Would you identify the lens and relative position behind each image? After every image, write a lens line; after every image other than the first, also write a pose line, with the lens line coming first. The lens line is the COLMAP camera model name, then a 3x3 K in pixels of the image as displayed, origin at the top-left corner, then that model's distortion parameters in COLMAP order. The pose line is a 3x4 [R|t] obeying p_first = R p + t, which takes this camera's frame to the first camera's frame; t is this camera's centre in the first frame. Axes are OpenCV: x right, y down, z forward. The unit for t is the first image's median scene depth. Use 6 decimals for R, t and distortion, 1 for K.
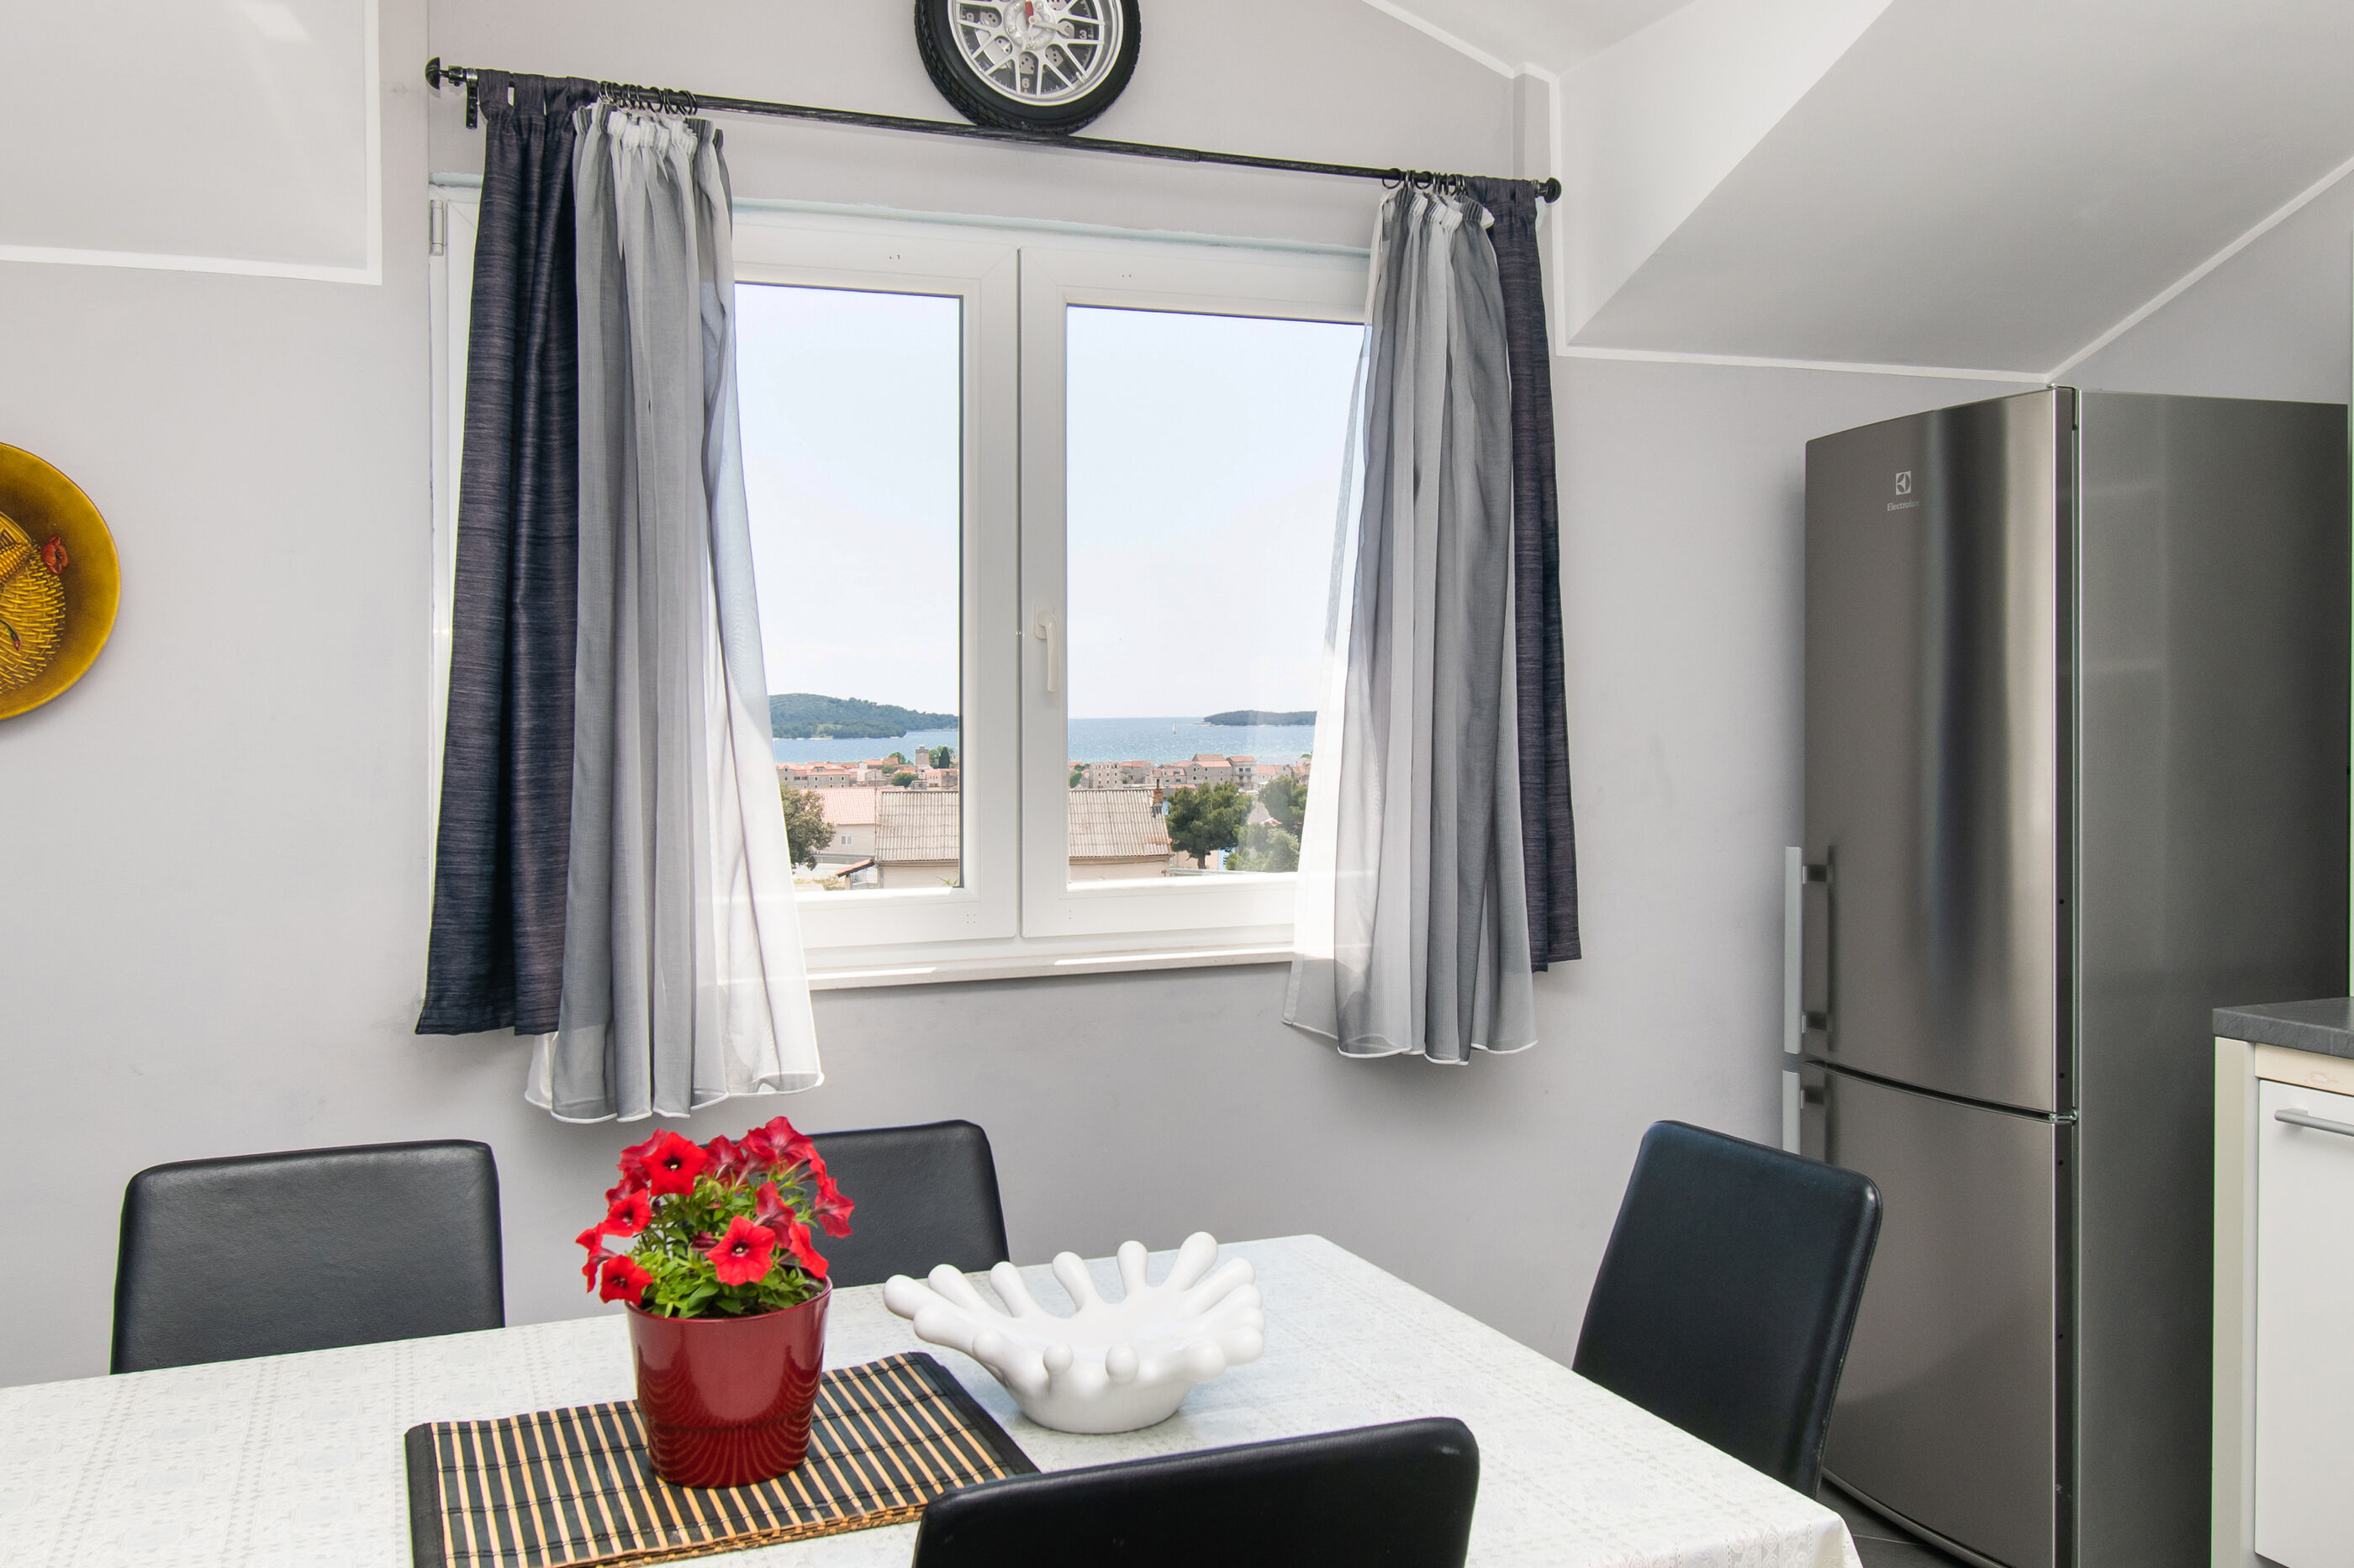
lens RADIAL K [[2038.7, 0, 1169.4], [0, 2038.7, 732.1], [0, 0, 1]] dist [0.002220, 0.004135]
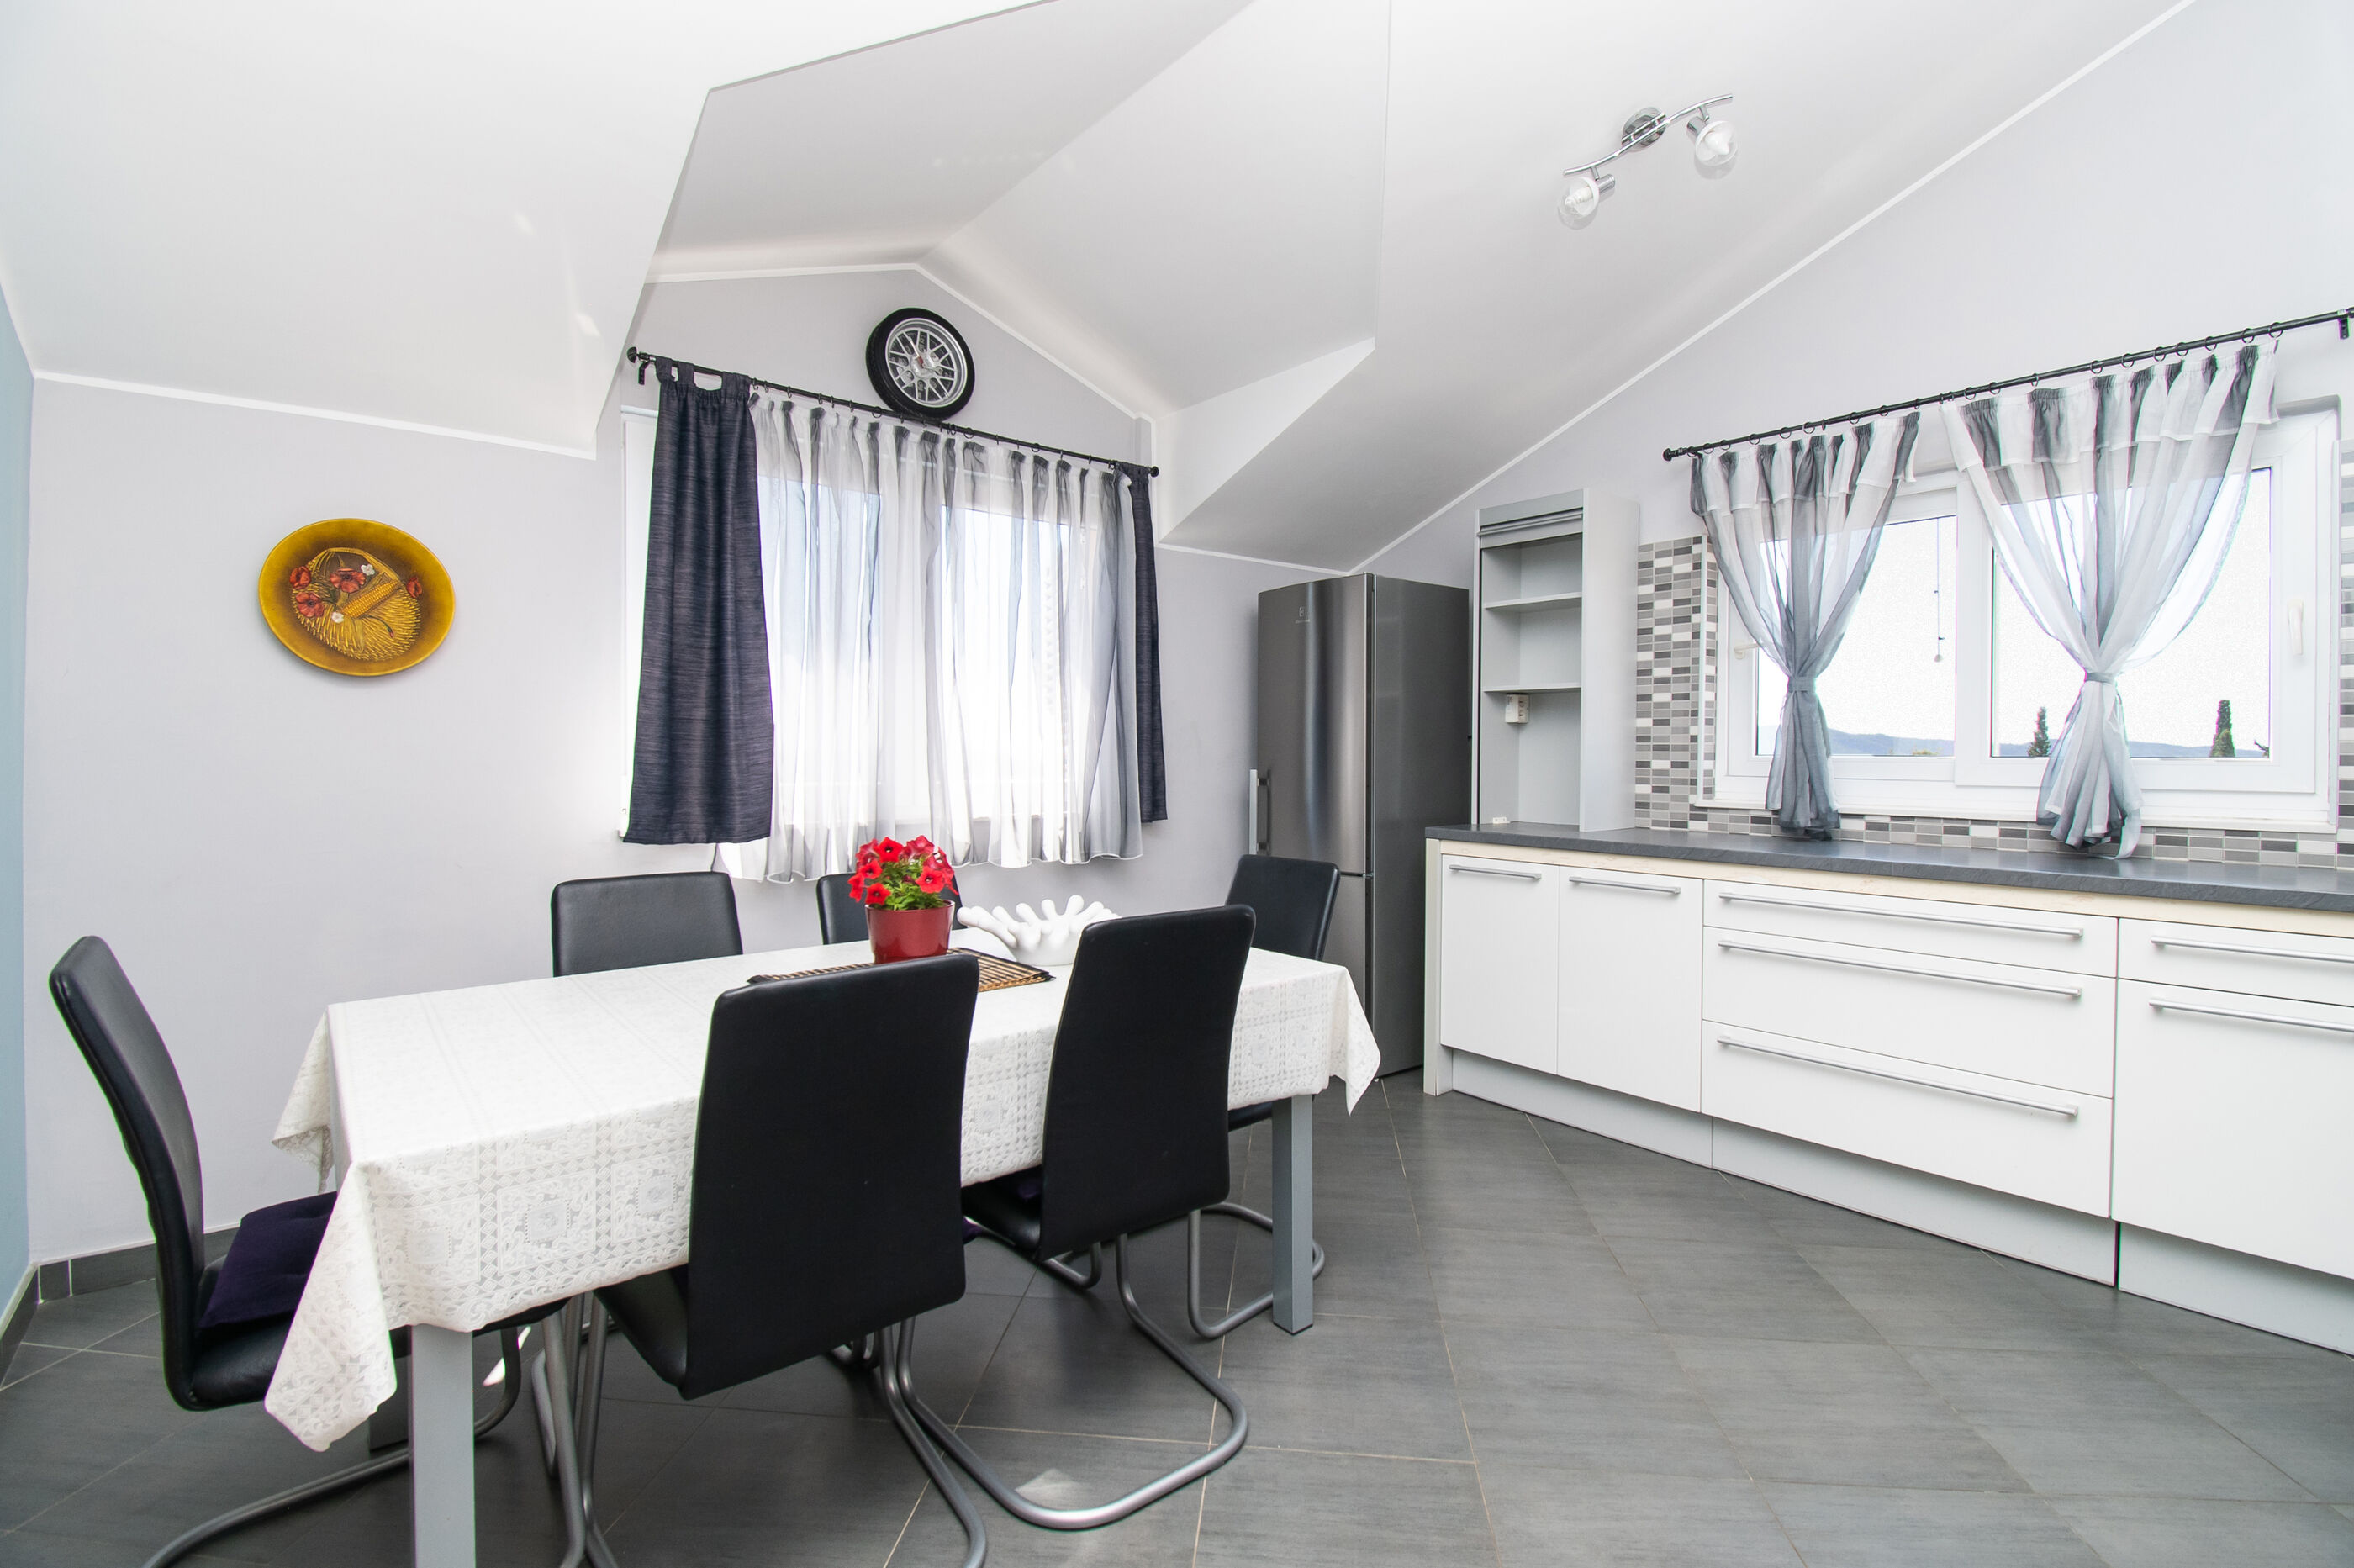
lens RADIAL K [[1050.7, 0, 1218.9], [0, 1050.7, 757.5], [0, 0, 1]] dist [-0.002349, -0.000983]
pose [[0.947061, 0.010319, 0.320888, -0.124242], [-0.011711, 0.999929, 0.002409, 0.046060], [-0.320840, -0.006039, 0.947114, -0.116585]]
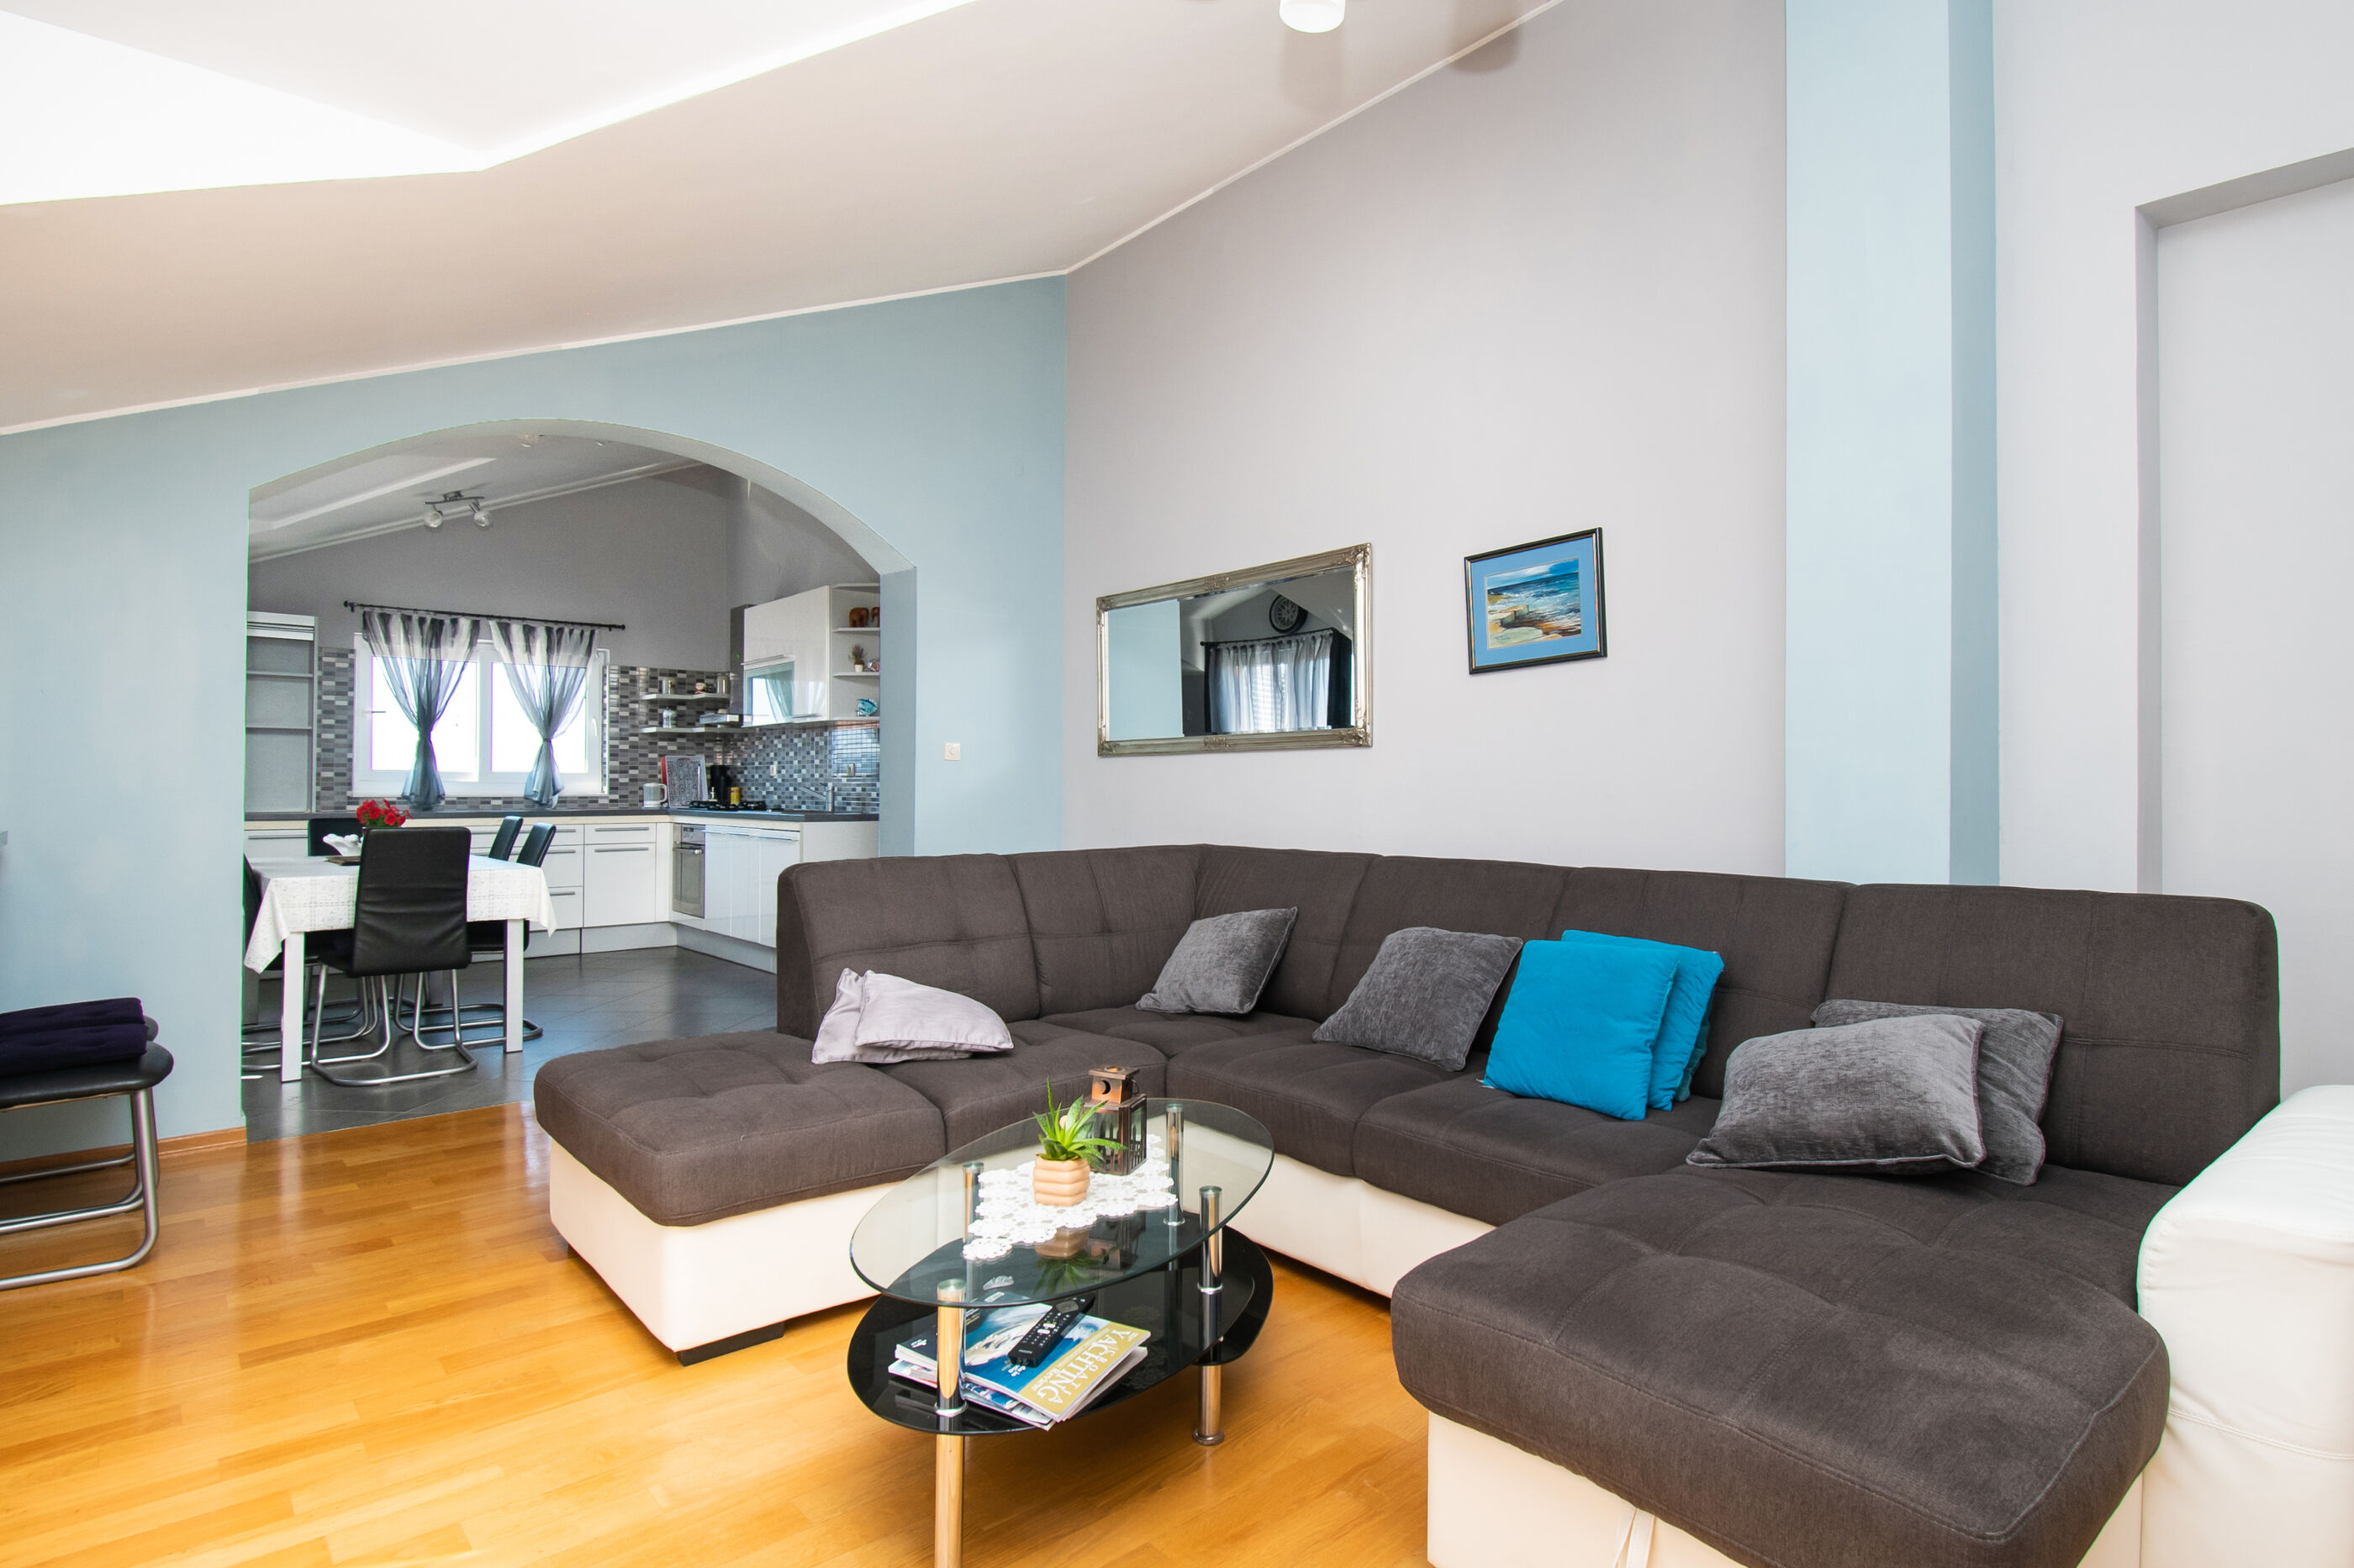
lens RADIAL K [[1248.4, 0, 1177.0], [0, 1248.4, 784.0], [0, 0, 1]] dist [0.048418, -0.056873]
pose [[-0.320212, 0.015346, 0.947222, -2.180428], [0.005474, 0.999882, -0.014349, 0.115329], [-0.947330, 0.000590, -0.320258, 0.051244]]
